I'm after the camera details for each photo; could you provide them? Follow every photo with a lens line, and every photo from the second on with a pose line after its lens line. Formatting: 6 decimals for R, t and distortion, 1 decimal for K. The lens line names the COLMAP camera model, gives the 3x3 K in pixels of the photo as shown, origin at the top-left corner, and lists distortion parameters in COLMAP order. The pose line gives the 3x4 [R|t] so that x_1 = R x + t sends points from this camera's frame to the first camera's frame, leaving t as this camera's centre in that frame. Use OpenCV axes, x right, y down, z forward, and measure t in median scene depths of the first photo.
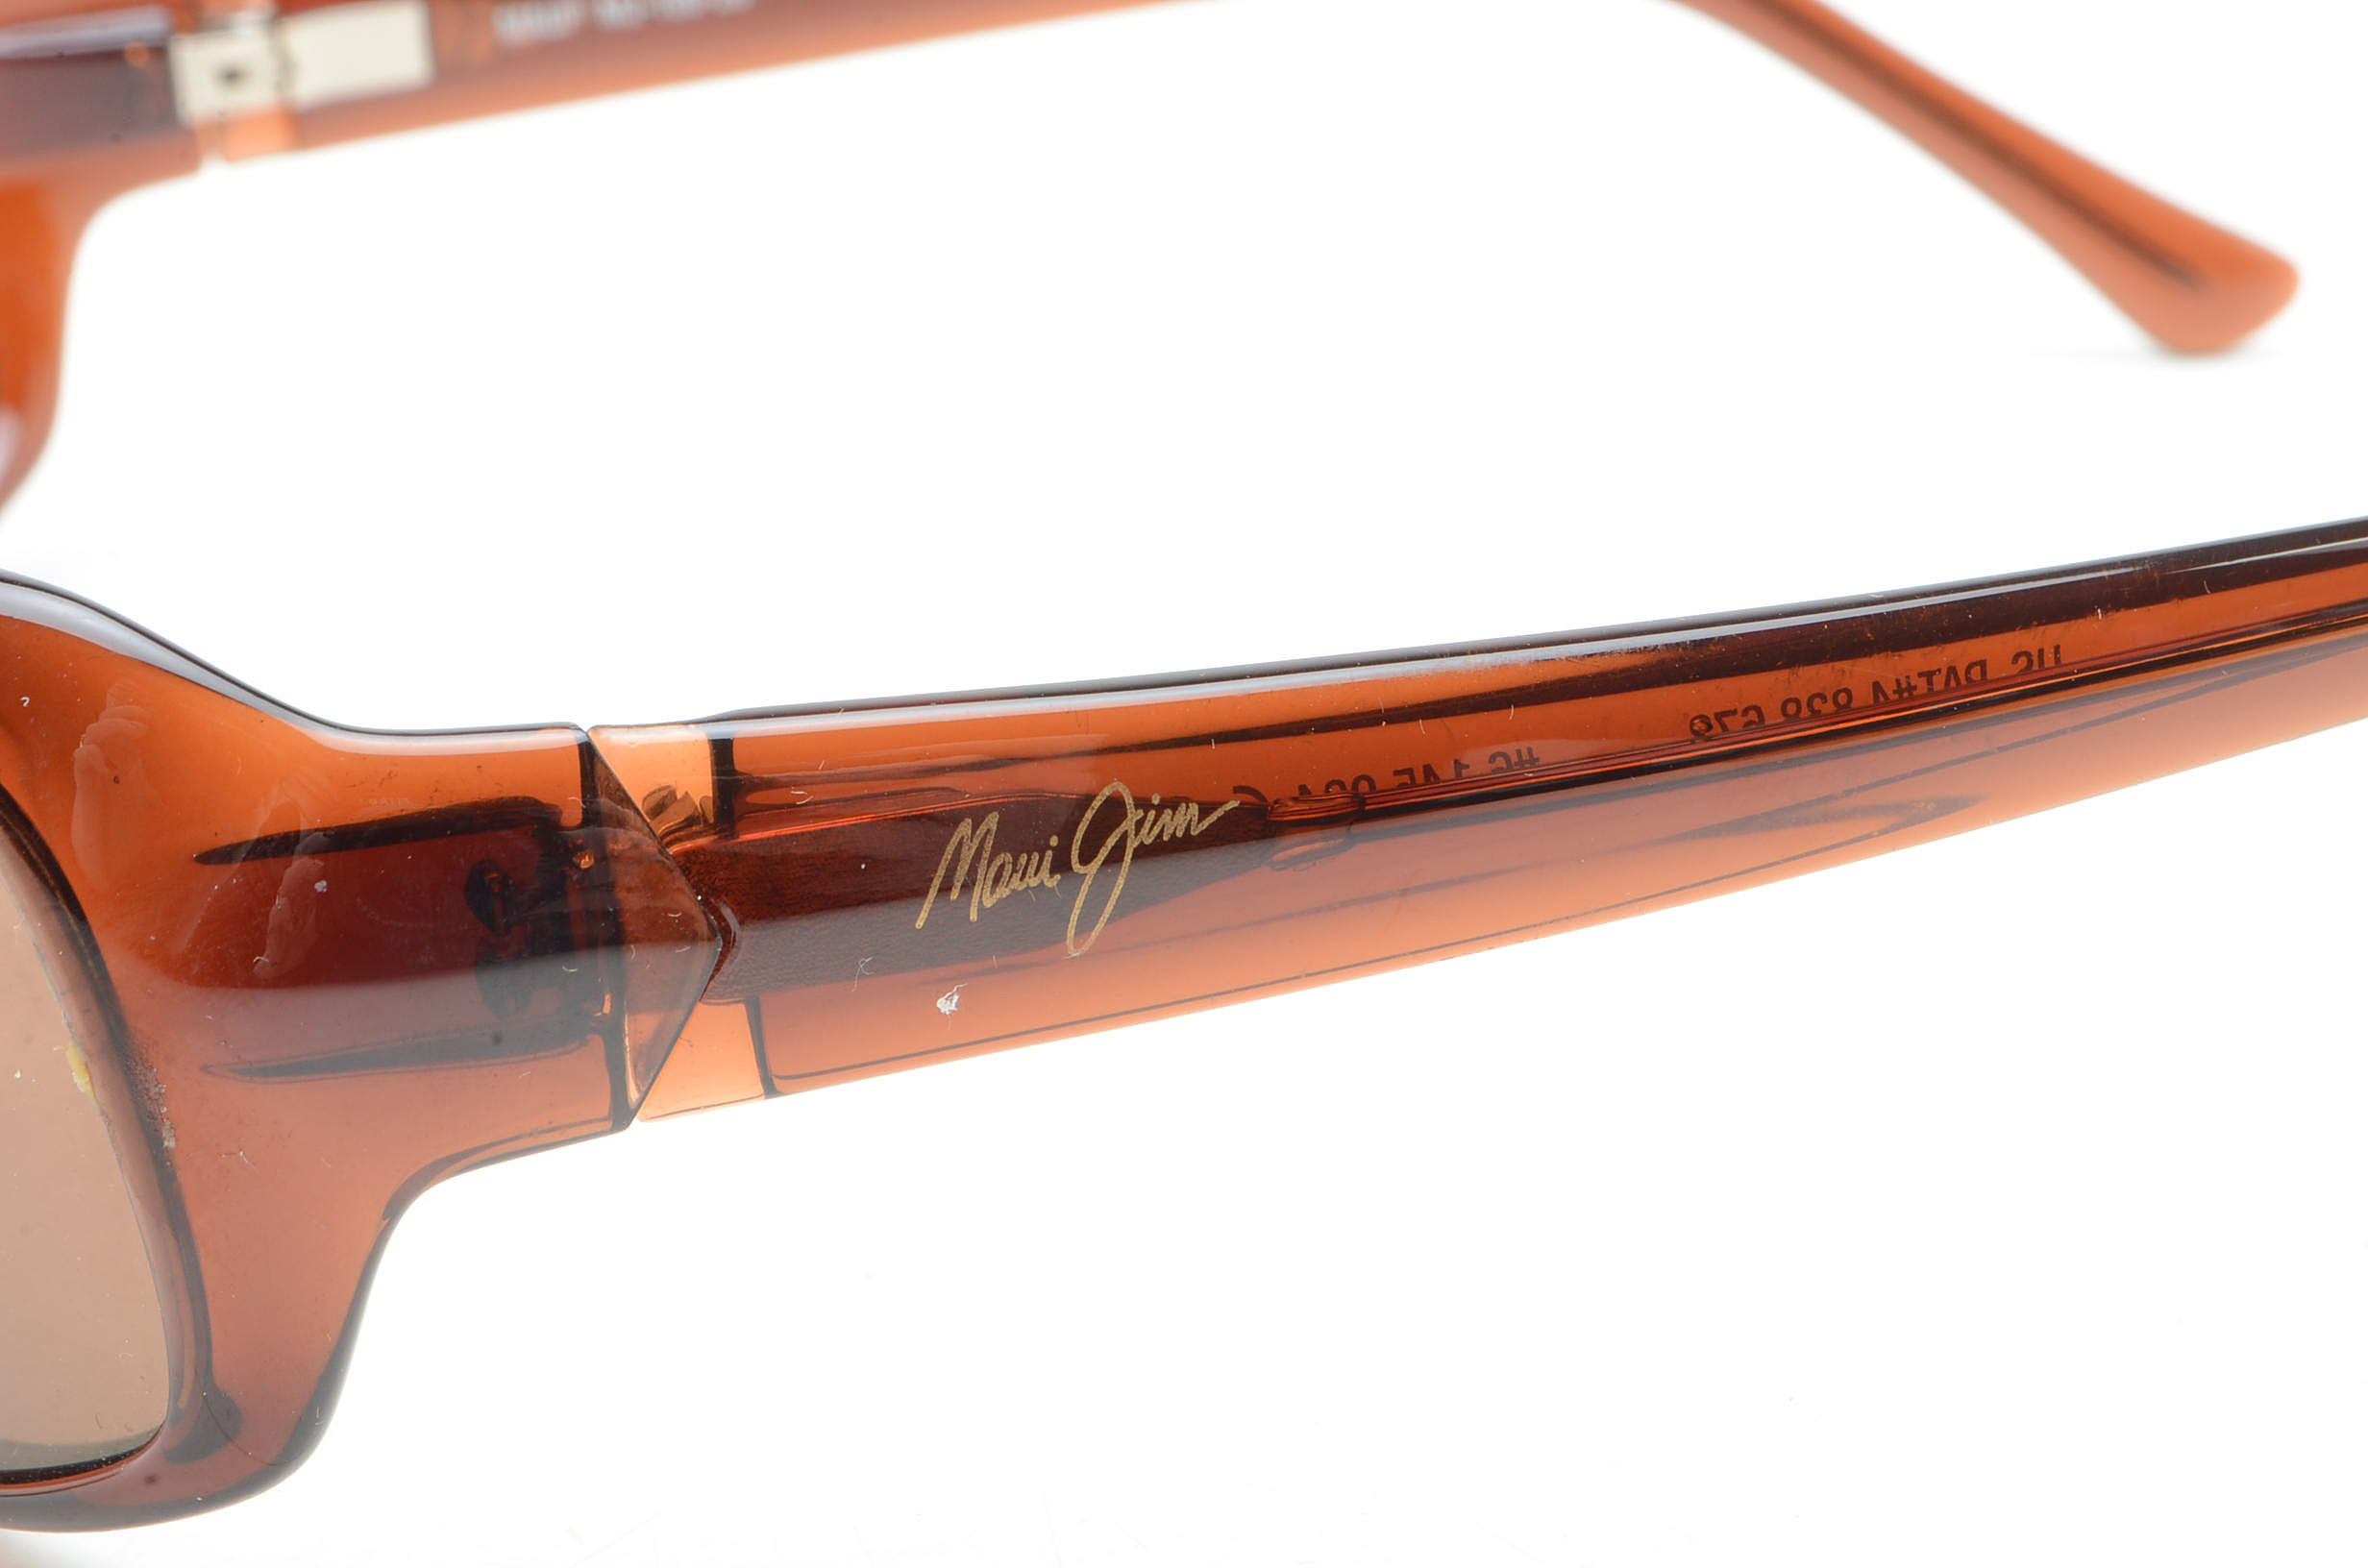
lens RADIAL K [[5374.2, 0, 1182.9], [0, 5374.2, 776.0], [0, 0, 1]] dist [0.102935, 0.000000]
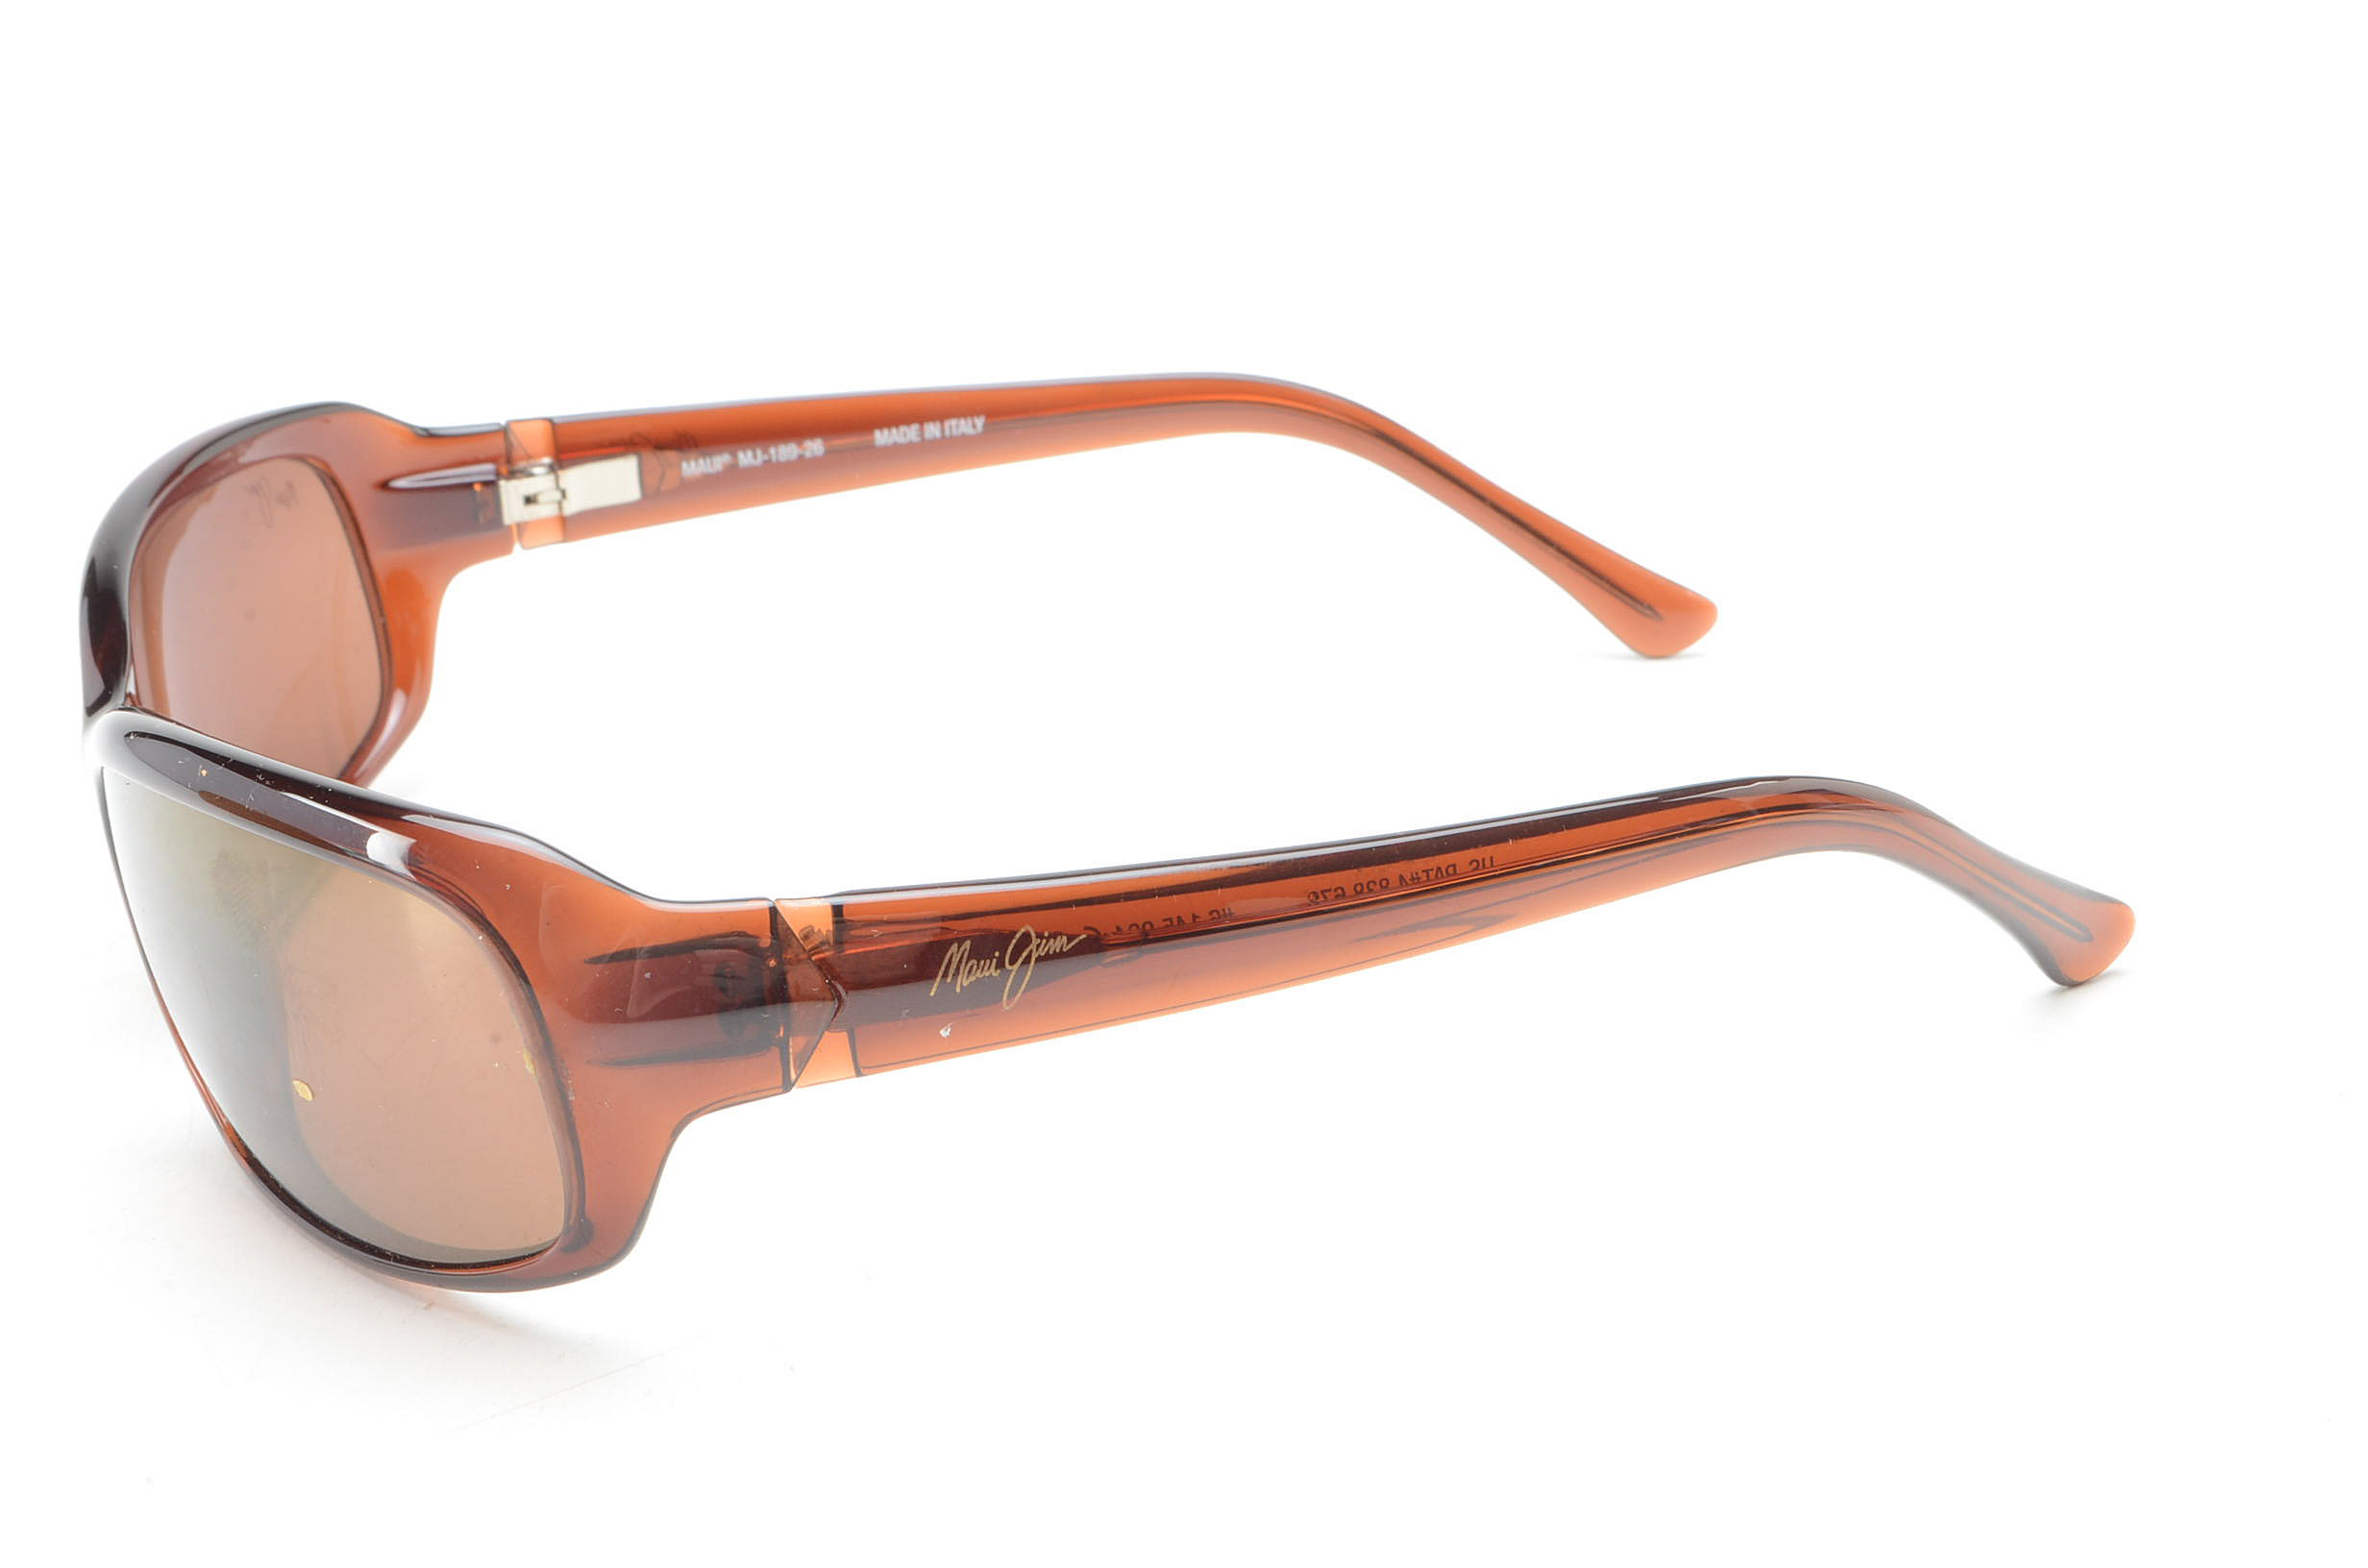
lens RADIAL K [[3775.8, 0, 1186.6], [0, 3775.8, 794.8], [0, 0, 1]] dist [-0.055924, 0.000000]
pose [[0.999628, 0.004178, 0.026942, 0.009468], [-0.003672, 0.999816, -0.018809, -0.021695], [-0.027015, 0.018704, 0.999460, -0.450549]]
